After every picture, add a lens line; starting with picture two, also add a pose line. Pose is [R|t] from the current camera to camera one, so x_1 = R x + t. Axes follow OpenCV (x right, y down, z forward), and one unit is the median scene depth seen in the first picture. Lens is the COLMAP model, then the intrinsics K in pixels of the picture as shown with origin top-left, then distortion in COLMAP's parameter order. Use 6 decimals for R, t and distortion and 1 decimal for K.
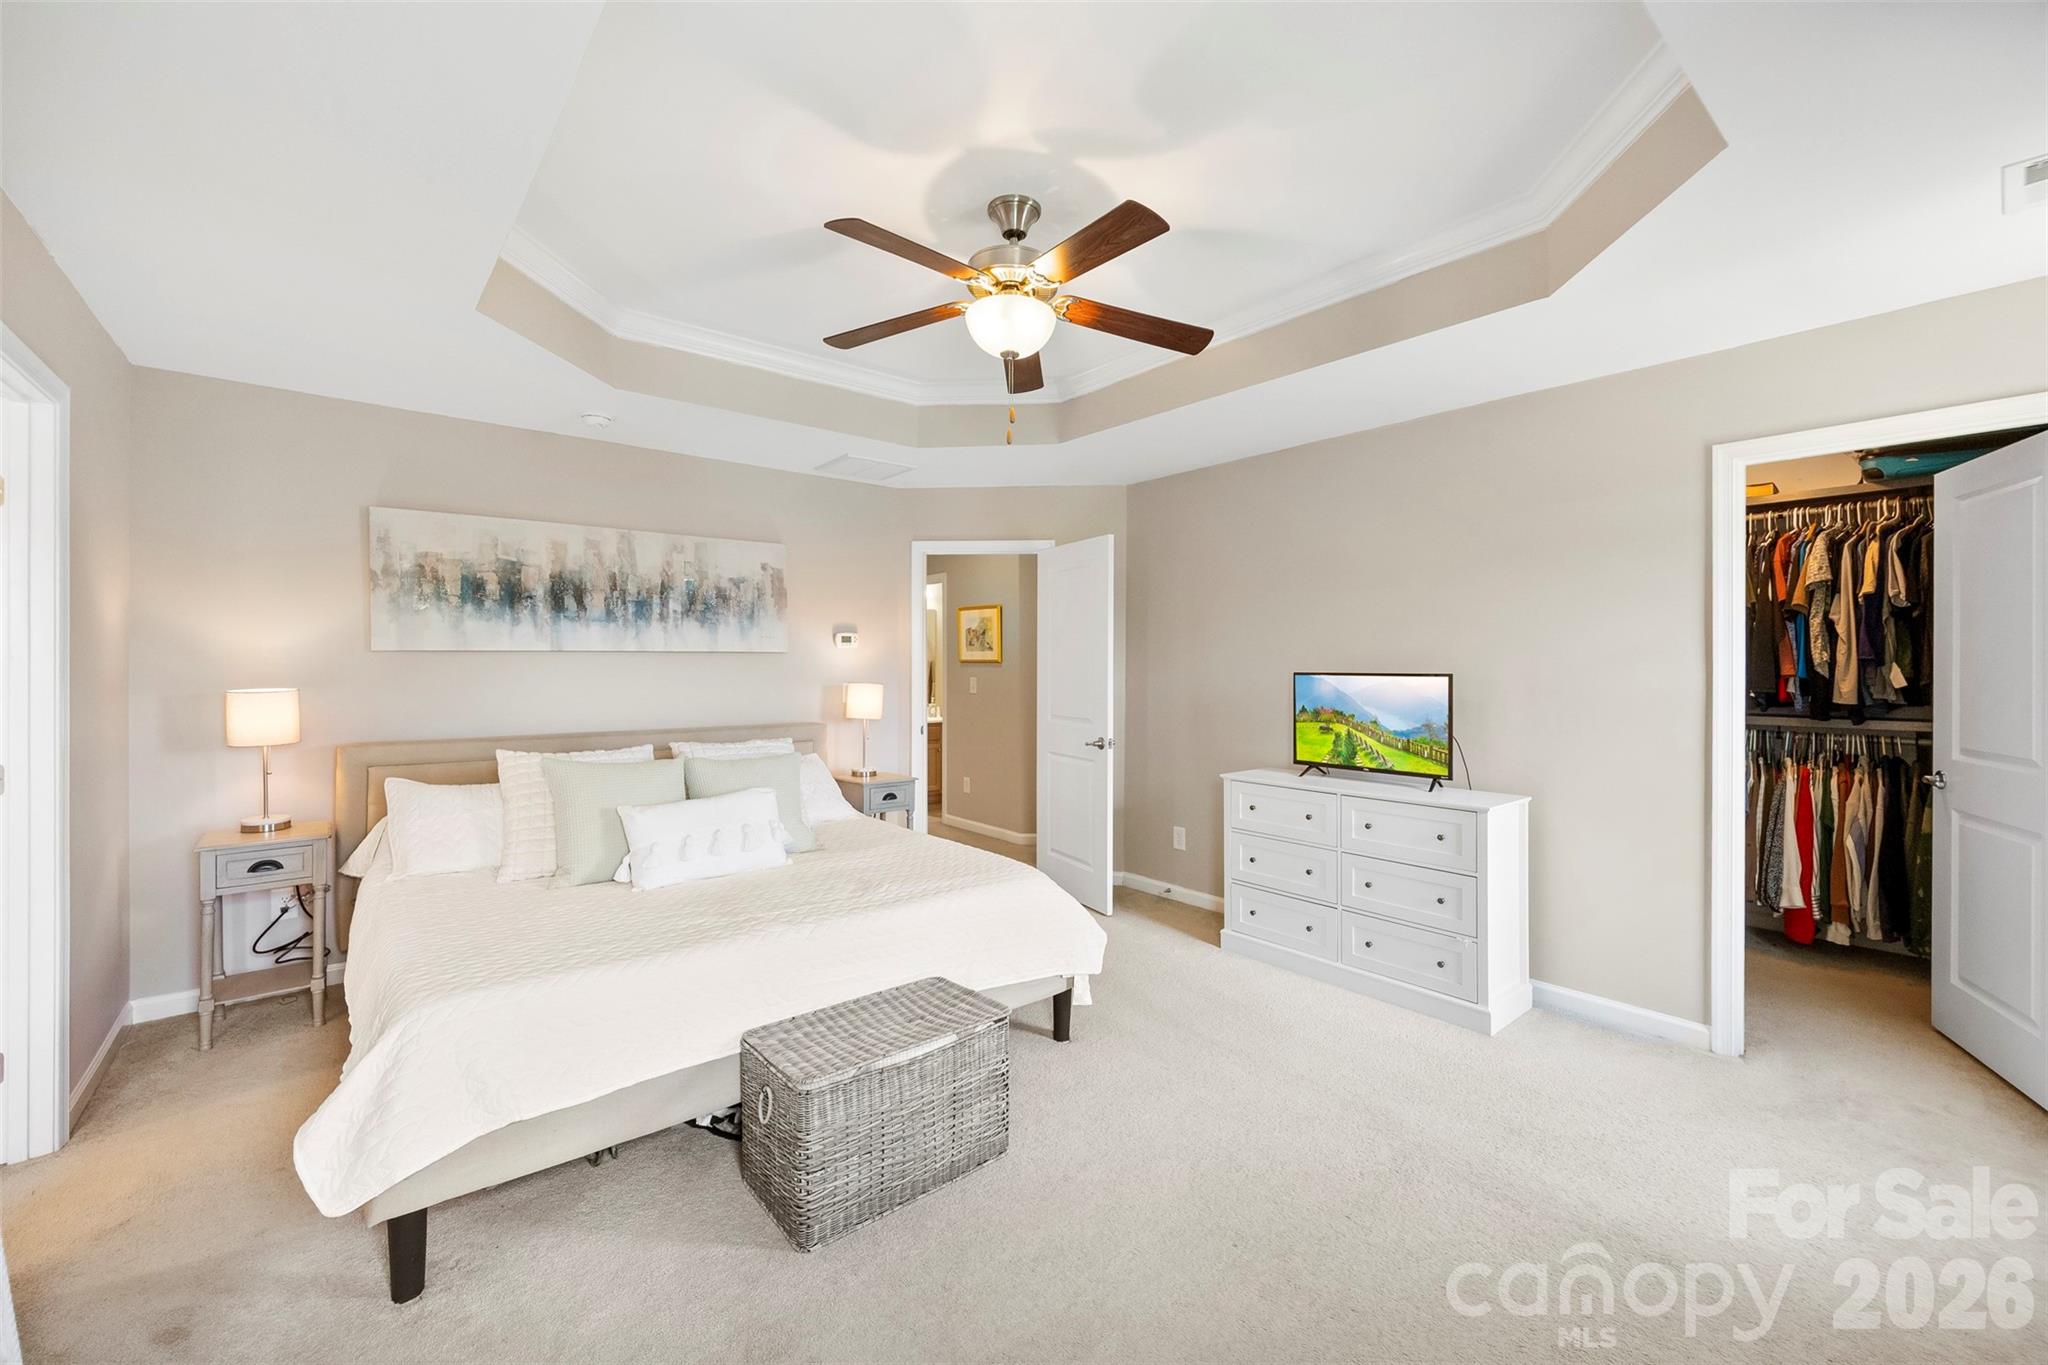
lens RADIAL K [[822.0, 0, 1031.8], [0, 822.0, 669.2], [0, 0, 1]] dist [-0.000569, -0.000087]
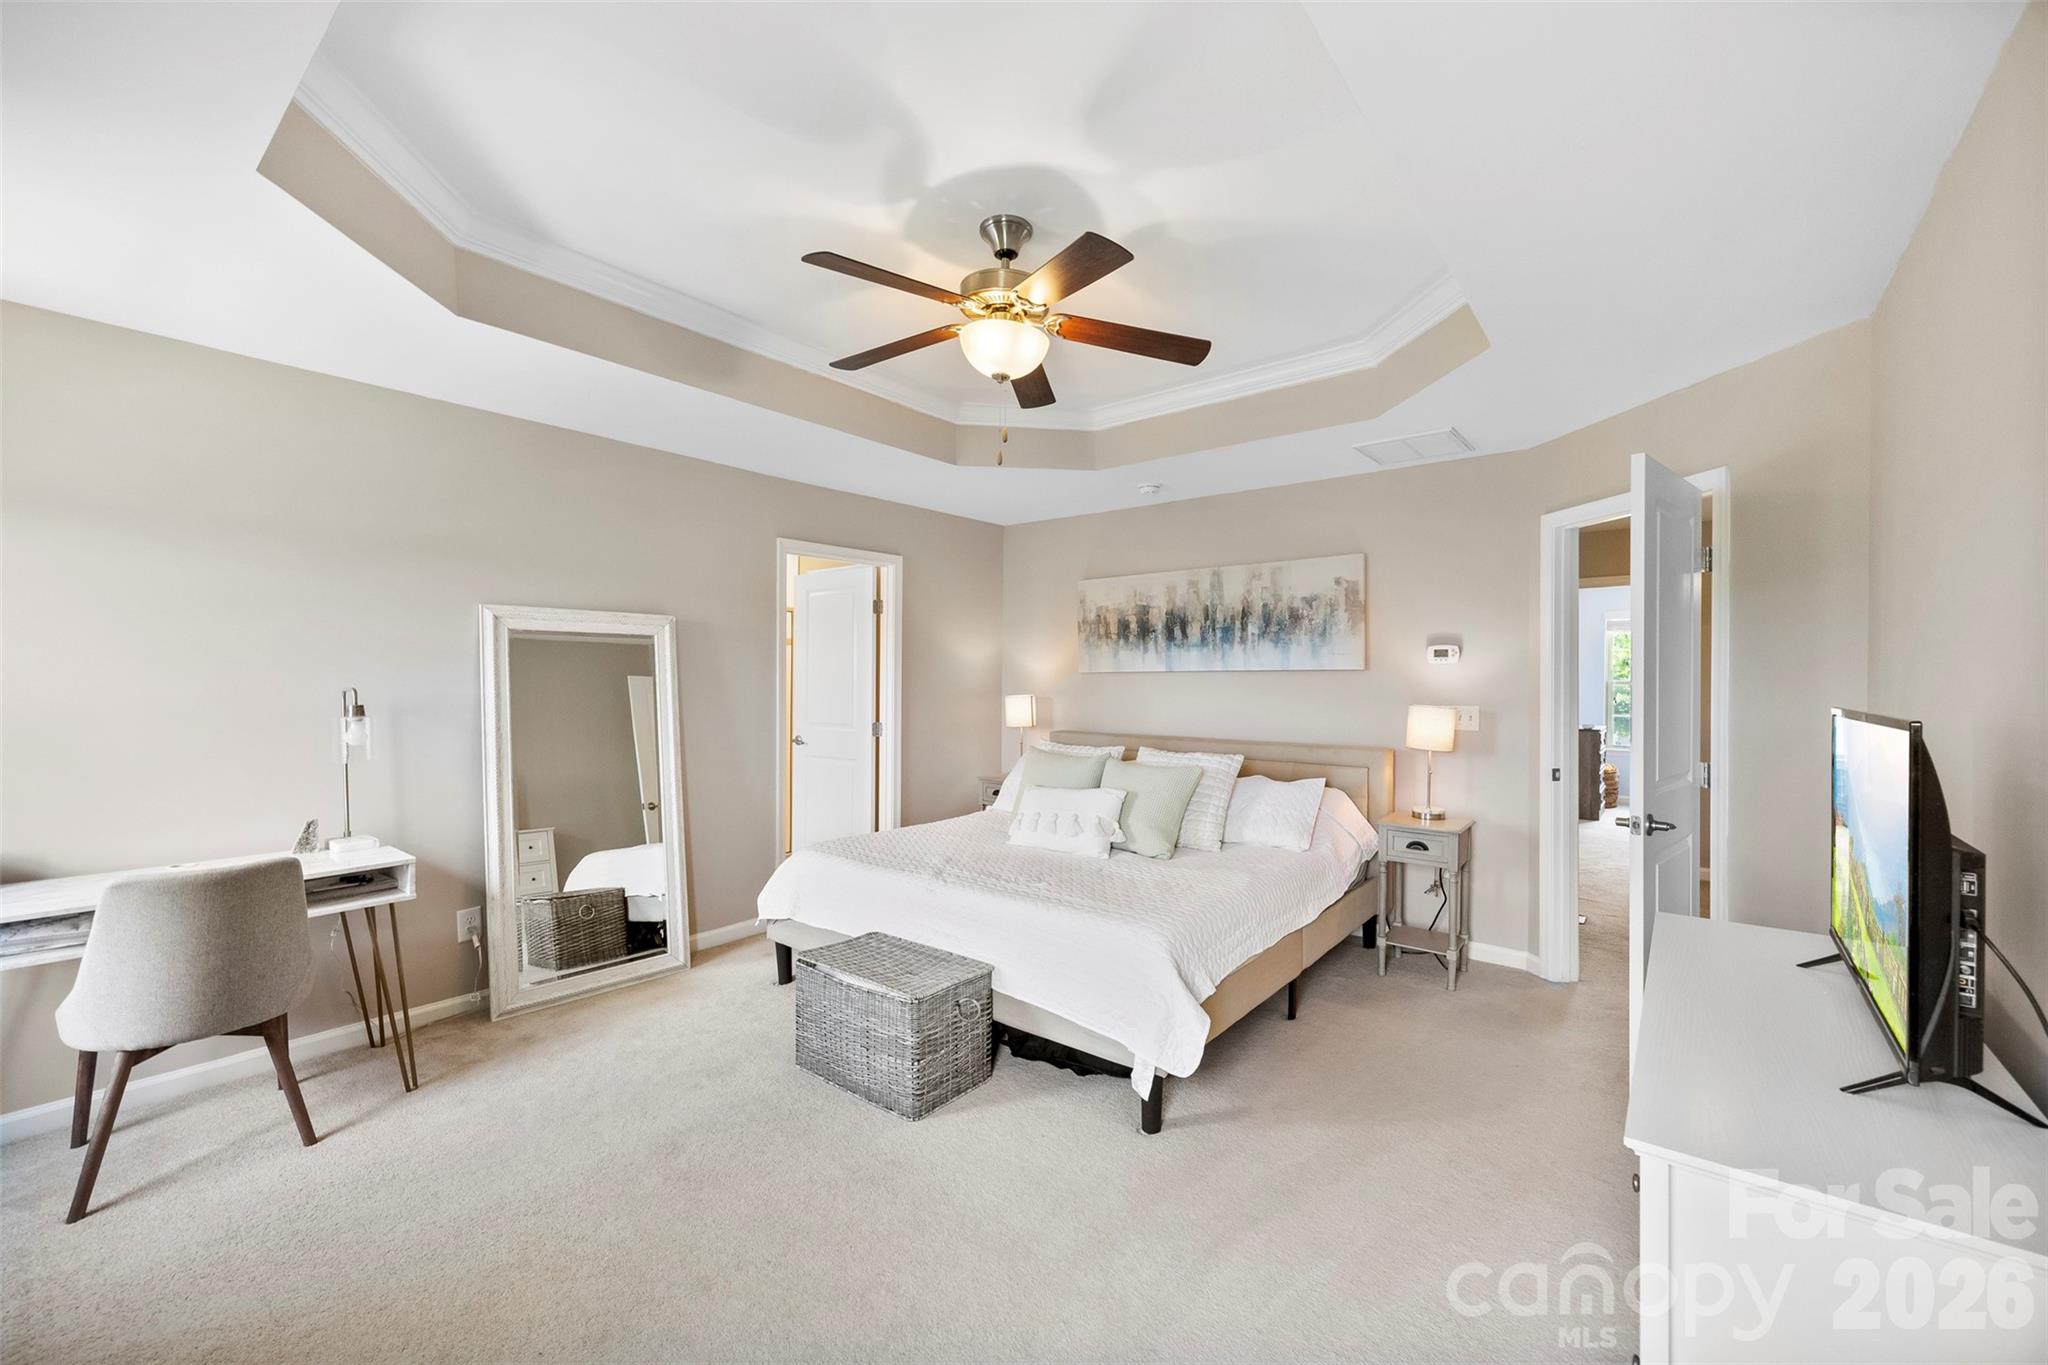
lens RADIAL K [[822.0, 0, 1035.0], [0, 822.0, 684.4], [0, 0, 1]] dist [-0.000569, -0.000087]
pose [[0.219572, 0.000629, -0.975596, 0.598143], [-0.010248, 0.999946, -0.001661, 0.001268], [0.975542, 0.010363, 0.219567, 0.503960]]
